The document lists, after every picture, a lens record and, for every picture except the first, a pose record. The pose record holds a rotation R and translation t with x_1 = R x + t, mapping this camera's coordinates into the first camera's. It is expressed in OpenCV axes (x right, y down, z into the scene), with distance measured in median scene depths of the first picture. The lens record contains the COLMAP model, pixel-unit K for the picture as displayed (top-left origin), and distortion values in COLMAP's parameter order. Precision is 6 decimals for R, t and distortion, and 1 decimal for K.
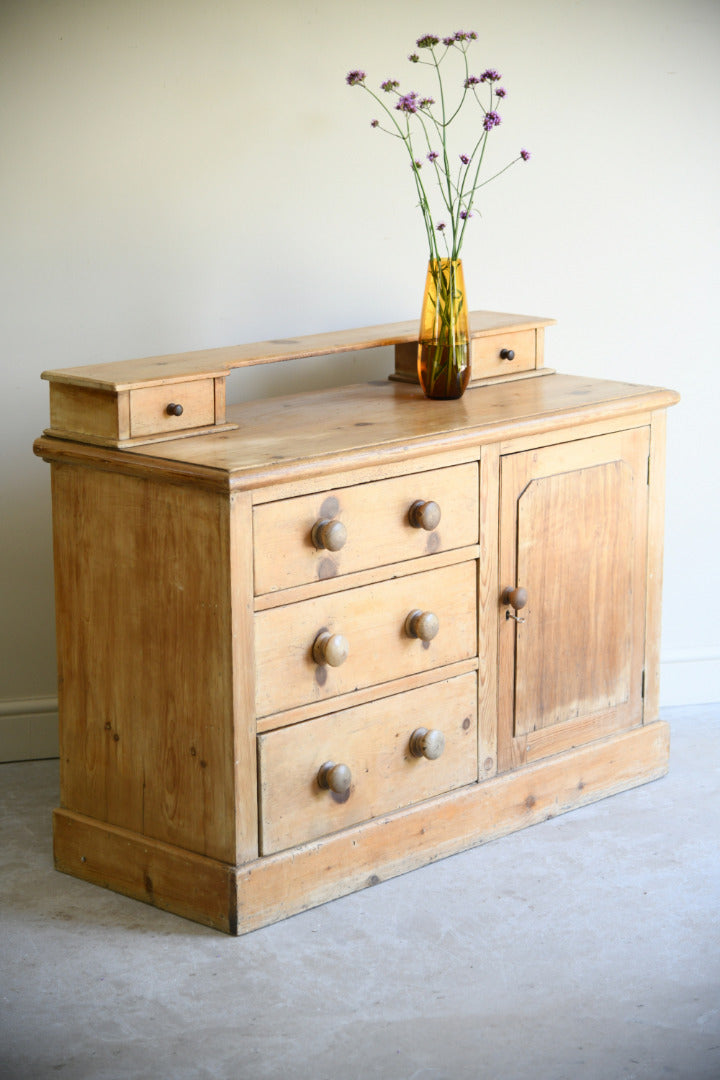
lens RADIAL K [[2434.9, 0, 358.9], [0, 2434.9, 520.2], [0, 0, 1]] dist [0.010421, 0.122761]
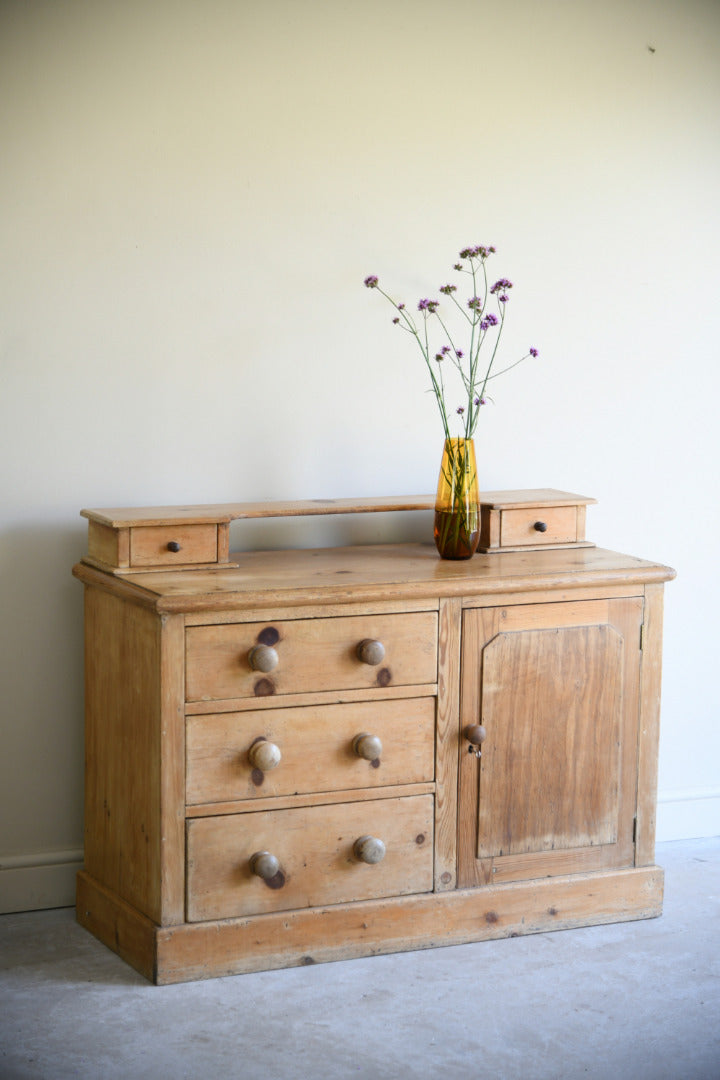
lens RADIAL K [[2330.7, 0, 360.0], [0, 2330.7, 540.0], [0, 0, 1]] dist [-0.018842, 0.215530]
pose [[0.937466, 0.064914, -0.341970, 0.379759], [-0.089908, 0.994275, -0.057736, 0.009178], [0.336265, 0.084872, 0.937935, -0.052977]]
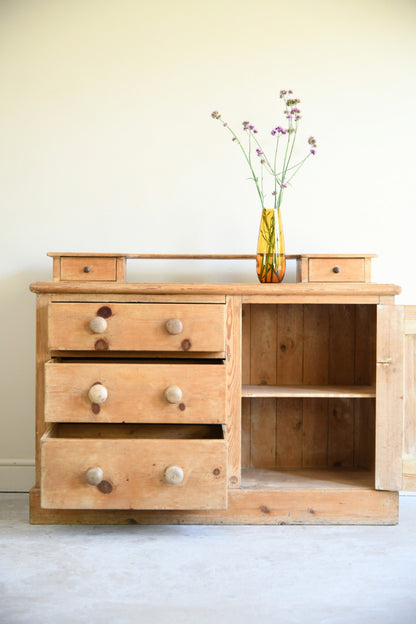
lens RADIAL K [[1009.4, 0, 208.0], [0, 1009.4, 312.0], [0, 0, 1]] dist [-0.033785, 0.105582]
pose [[0.706392, 0.008633, -0.707769, 0.557510], [-0.154970, 0.977552, -0.142744, 0.088700], [0.690649, 0.210516, 0.691873, 0.456656]]
